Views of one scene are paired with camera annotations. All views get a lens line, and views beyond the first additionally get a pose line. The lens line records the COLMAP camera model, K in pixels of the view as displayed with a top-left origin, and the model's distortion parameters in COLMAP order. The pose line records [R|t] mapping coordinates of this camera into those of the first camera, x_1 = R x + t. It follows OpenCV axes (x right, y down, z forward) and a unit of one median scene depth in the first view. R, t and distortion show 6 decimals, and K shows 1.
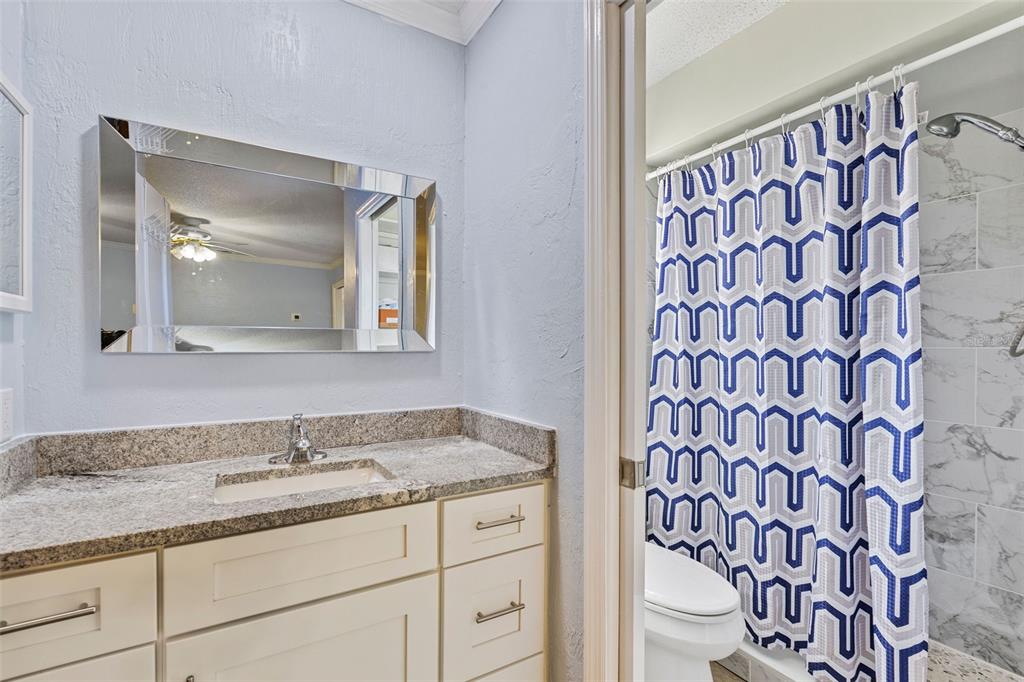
lens RADIAL K [[475.8, 0, 509.5], [0, 475.8, 353.1], [0, 0, 1]] dist [0.001619, -0.000443]
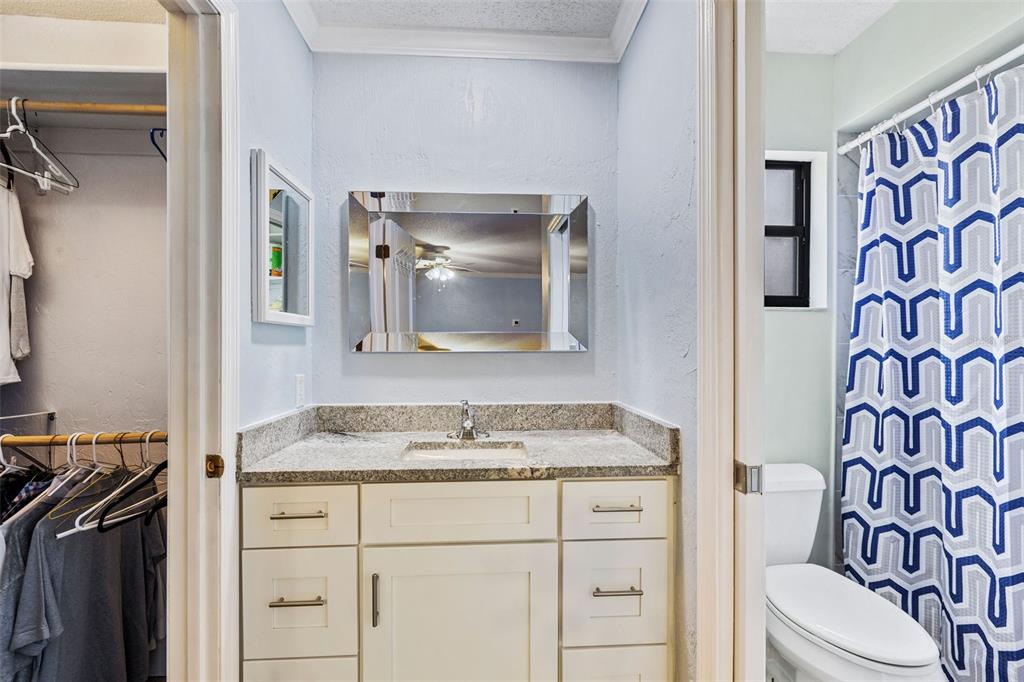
lens RADIAL K [[468.9, 0, 508.5], [0, 468.9, 354.2], [0, 0, 1]] dist [0.000835, -0.000081]
pose [[0.883884, 0.002517, -0.467699, 0.183219], [-0.001964, 0.999997, 0.001671, 0.001899], [0.467702, -0.000558, 0.883886, -0.038954]]
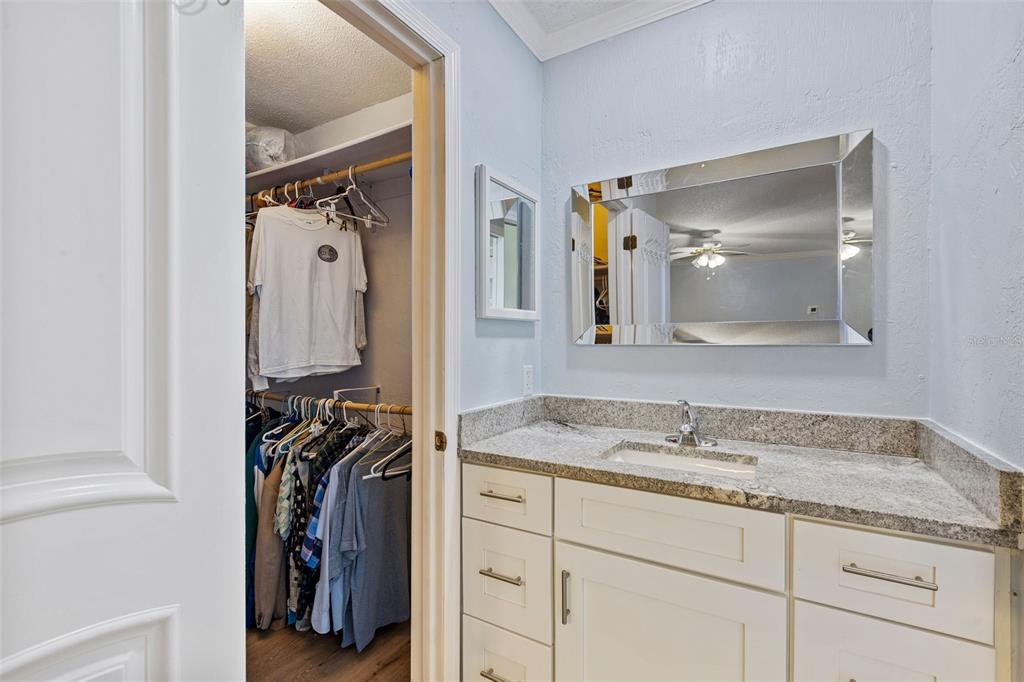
lens RADIAL K [[459.1, 0, 505.9], [0, 459.1, 348.3], [0, 0, 1]] dist [-0.000605, -0.000152]
pose [[0.456437, 0.008362, -0.889716, 0.239384], [-0.007082, 0.999958, 0.005765, 0.002283], [0.889727, 0.003670, 0.456477, 0.107786]]
